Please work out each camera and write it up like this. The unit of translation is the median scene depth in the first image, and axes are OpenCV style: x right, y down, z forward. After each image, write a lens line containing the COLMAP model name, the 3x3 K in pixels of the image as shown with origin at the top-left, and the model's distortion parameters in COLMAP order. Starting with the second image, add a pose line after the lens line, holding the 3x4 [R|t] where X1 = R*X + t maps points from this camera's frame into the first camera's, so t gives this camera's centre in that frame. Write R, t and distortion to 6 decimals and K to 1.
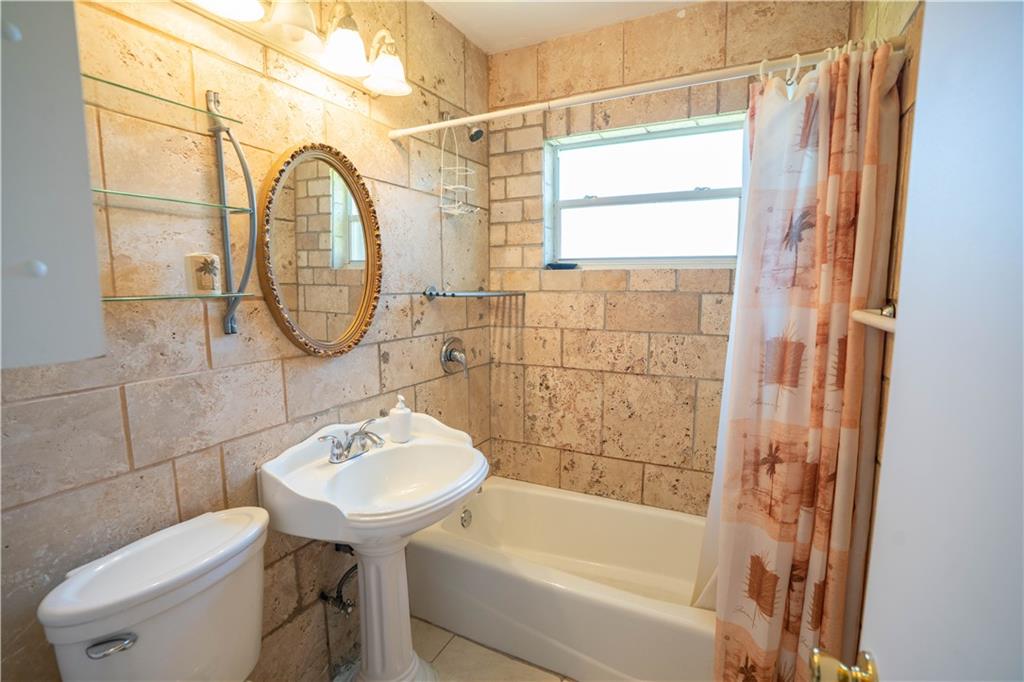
lens RADIAL K [[474.0, 0, 512.0], [0, 474.0, 341.0], [0, 0, 1]] dist [-0.081288, 0.027626]
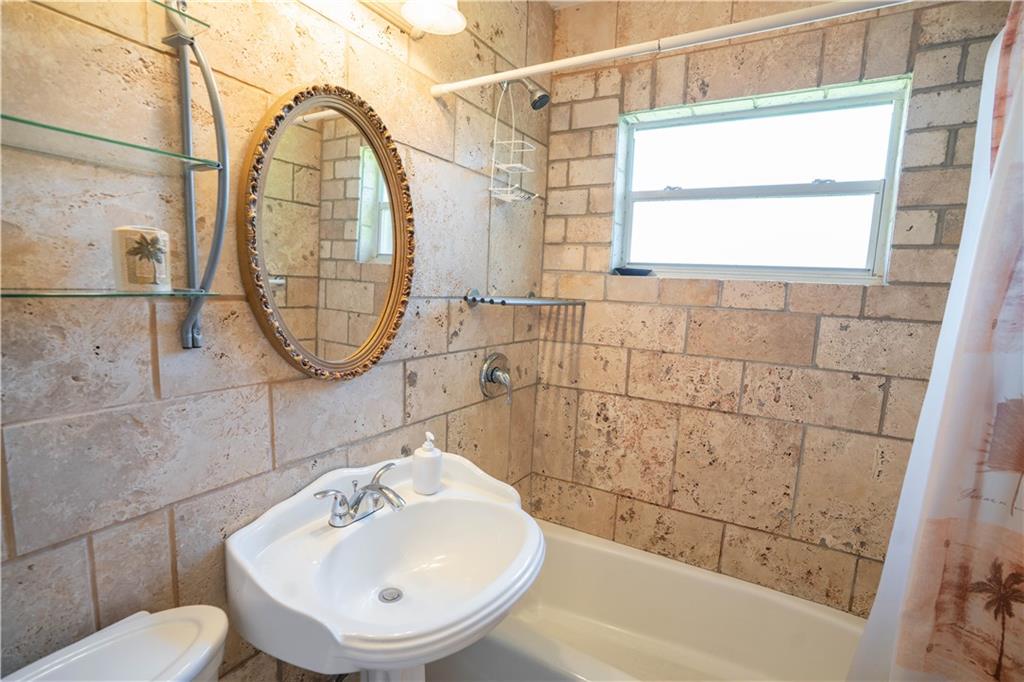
lens RADIAL K [[474.0, 0, 512.0], [0, 474.0, 341.0], [0, 0, 1]] dist [-0.081288, 0.027626]
pose [[0.997026, 0.052669, -0.056254, -0.063515], [-0.052873, 0.998599, -0.002148, -0.033673], [0.056062, 0.005116, 0.998414, 0.230537]]
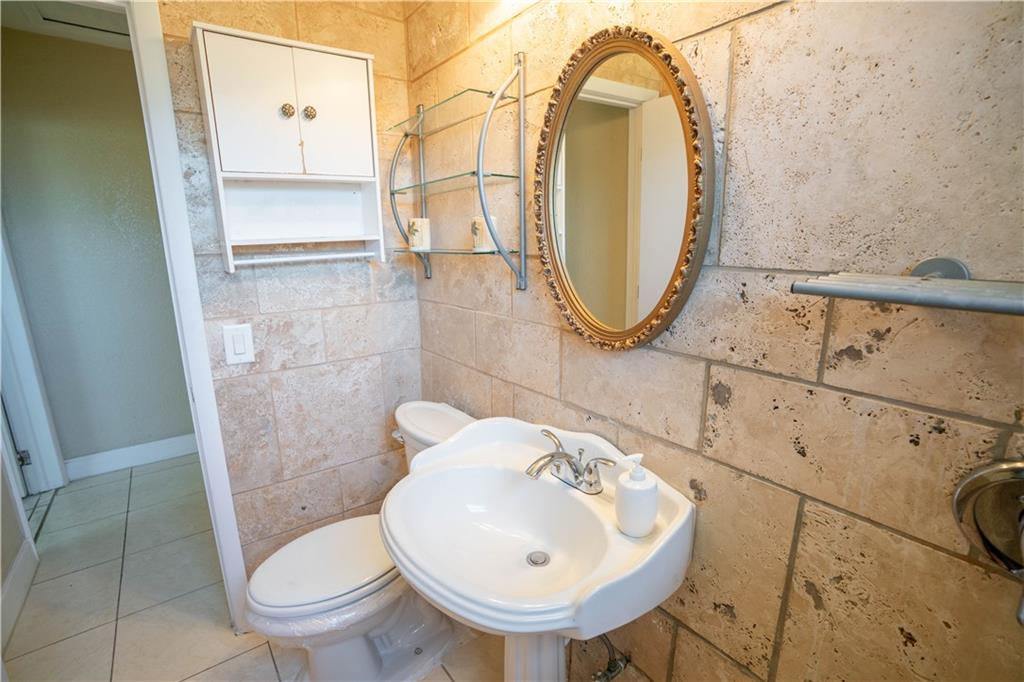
lens RADIAL K [[474.0, 0, 512.0], [0, 474.0, 341.0], [0, 0, 1]] dist [-0.081288, 0.027626]
pose [[-0.444432, 0.205403, -0.871946, 0.246863], [-0.090541, 0.958073, 0.271841, -0.131472], [0.891225, 0.199762, -0.407201, 0.972751]]
